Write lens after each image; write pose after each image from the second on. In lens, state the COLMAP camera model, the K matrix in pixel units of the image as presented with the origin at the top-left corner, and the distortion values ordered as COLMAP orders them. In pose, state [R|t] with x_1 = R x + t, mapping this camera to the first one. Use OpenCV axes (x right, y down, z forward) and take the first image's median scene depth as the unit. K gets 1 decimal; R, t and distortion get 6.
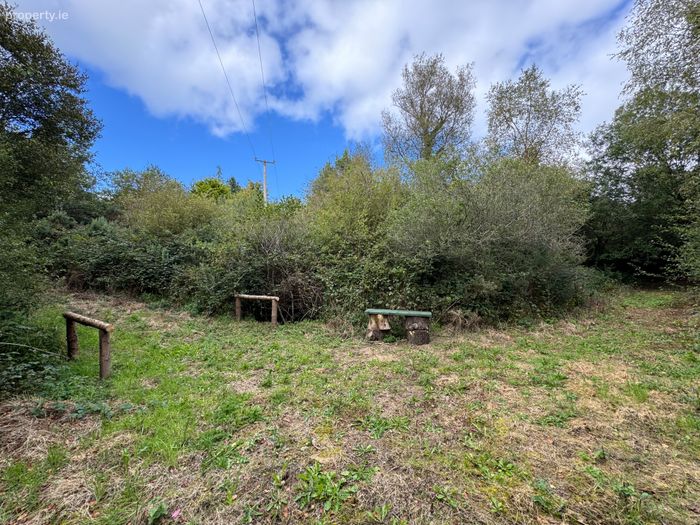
lens RADIAL K [[285.9, 0, 350.0], [0, 285.9, 262.5], [0, 0, 1]] dist [-0.001993, 0.000037]
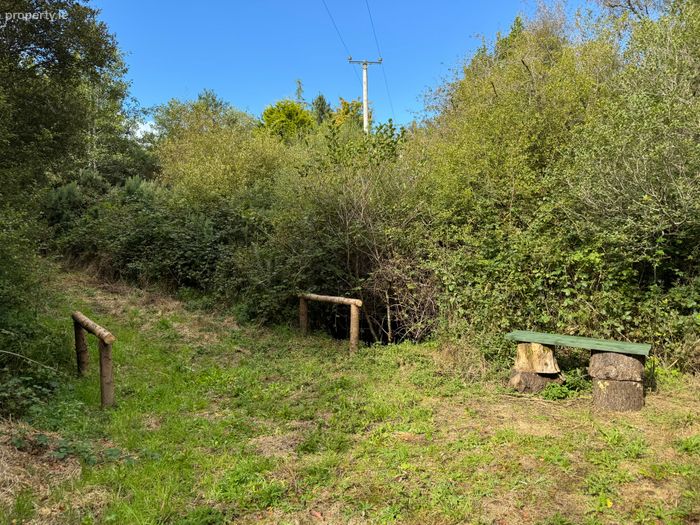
lens RADIAL K [[503.6, 0, 350.0], [0, 503.6, 262.5], [0, 0, 1]] dist [0.076535, -0.097506]
pose [[0.931504, 0.010150, -0.363589, 0.102618], [0.010189, 0.998490, 0.053978, -0.012813], [0.363588, -0.053985, 0.929994, 0.028522]]
